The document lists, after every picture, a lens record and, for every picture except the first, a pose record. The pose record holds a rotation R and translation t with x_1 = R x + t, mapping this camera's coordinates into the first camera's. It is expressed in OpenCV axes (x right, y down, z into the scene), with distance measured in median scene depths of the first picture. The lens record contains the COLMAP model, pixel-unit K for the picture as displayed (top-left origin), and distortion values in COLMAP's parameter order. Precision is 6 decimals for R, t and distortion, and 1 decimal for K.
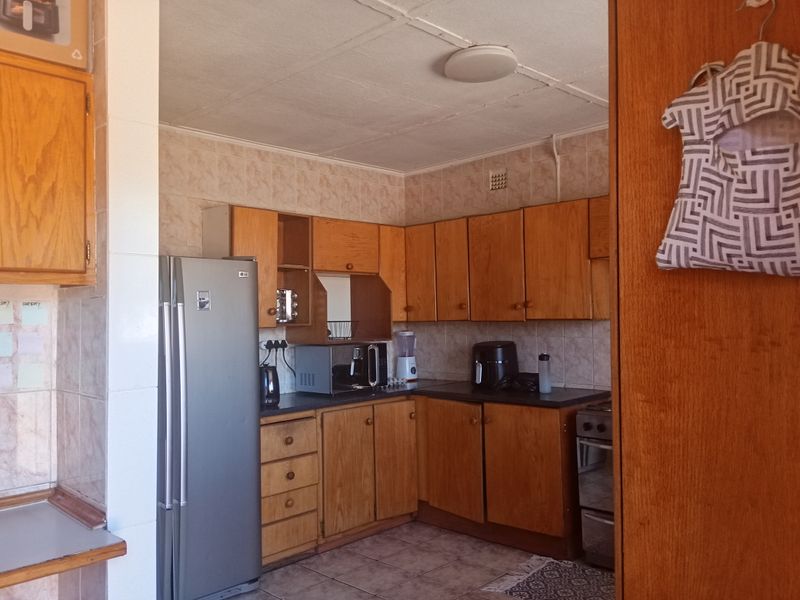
lens RADIAL K [[651.4, 0, 402.3], [0, 651.4, 293.8], [0, 0, 1]] dist [0.114412, -0.177688]
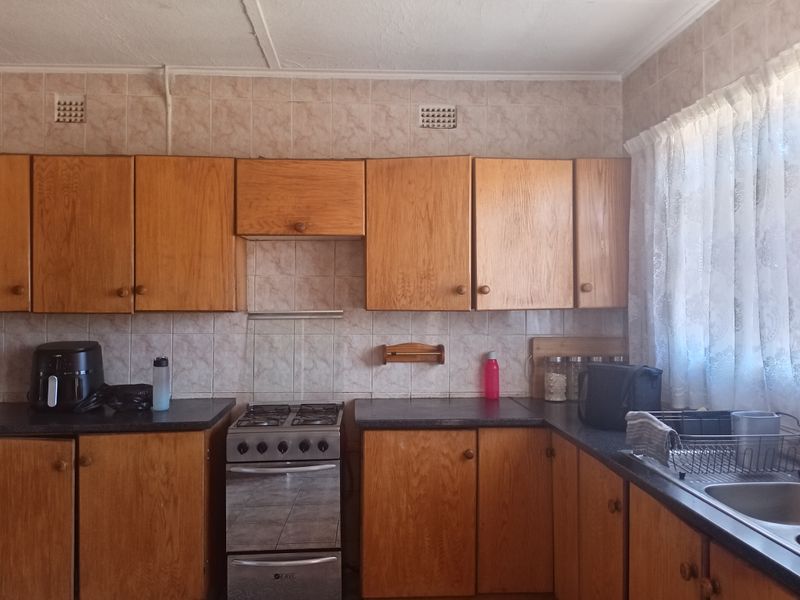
lens RADIAL K [[651.4, 0, 402.3], [0, 651.4, 293.8], [0, 0, 1]] dist [0.114412, -0.177688]
pose [[0.667474, 0.021213, 0.744331, -0.153172], [-0.036493, 0.999325, 0.004245, 0.006381], [-0.743738, -0.029997, 0.667797, 0.291458]]
